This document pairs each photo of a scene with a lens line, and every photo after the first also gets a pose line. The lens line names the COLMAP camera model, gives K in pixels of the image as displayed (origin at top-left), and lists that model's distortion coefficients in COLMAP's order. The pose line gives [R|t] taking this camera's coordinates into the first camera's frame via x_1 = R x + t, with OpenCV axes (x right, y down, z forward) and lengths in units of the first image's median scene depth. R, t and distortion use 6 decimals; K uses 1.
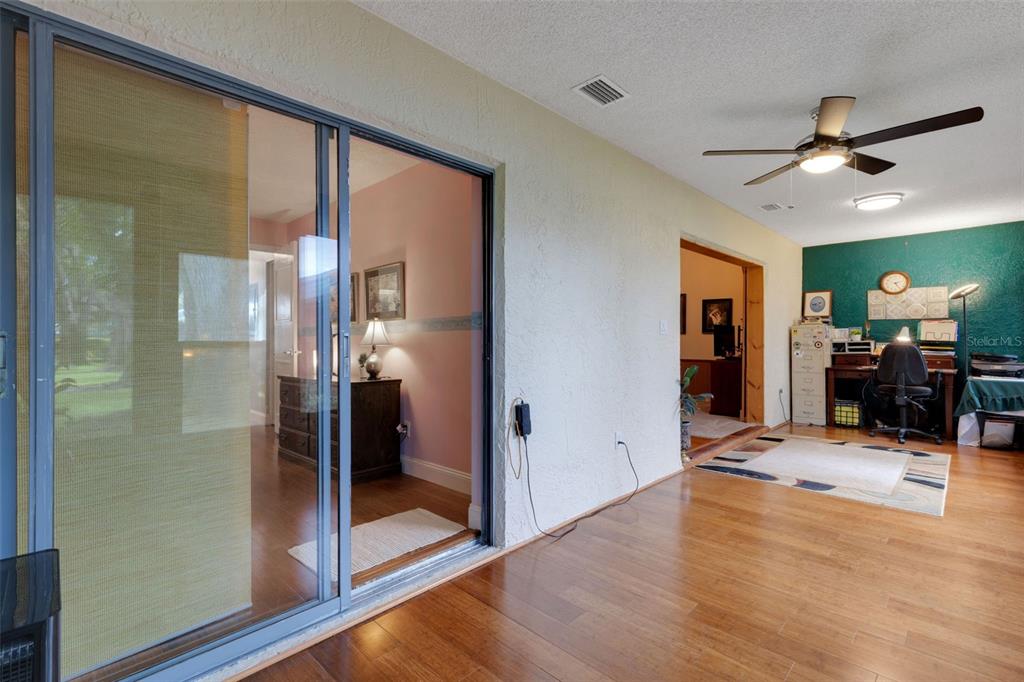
lens RADIAL K [[476.9, 0, 516.2], [0, 476.9, 338.5], [0, 0, 1]] dist [0.009027, -0.001296]
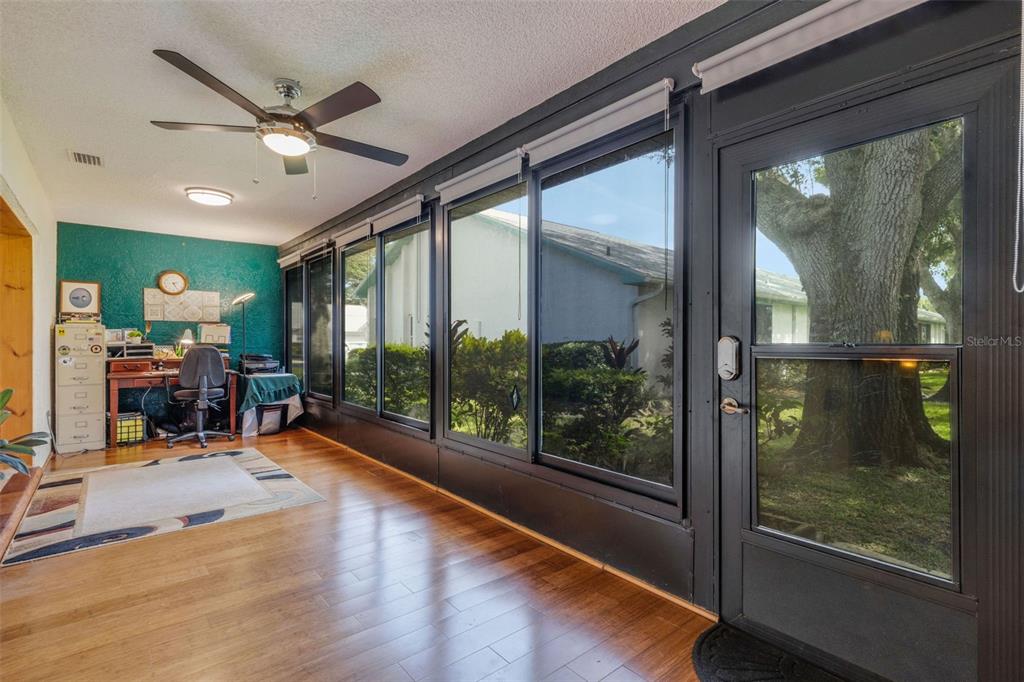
lens RADIAL K [[476.9, 0, 517.2], [0, 476.9, 343.1], [0, 0, 1]] dist [0.009027, -0.001296]
pose [[0.112706, -0.003908, 0.993621, -0.089951], [-0.001144, 0.999991, 0.004063, -0.000816], [-0.993628, -0.001595, 0.112700, 0.220831]]
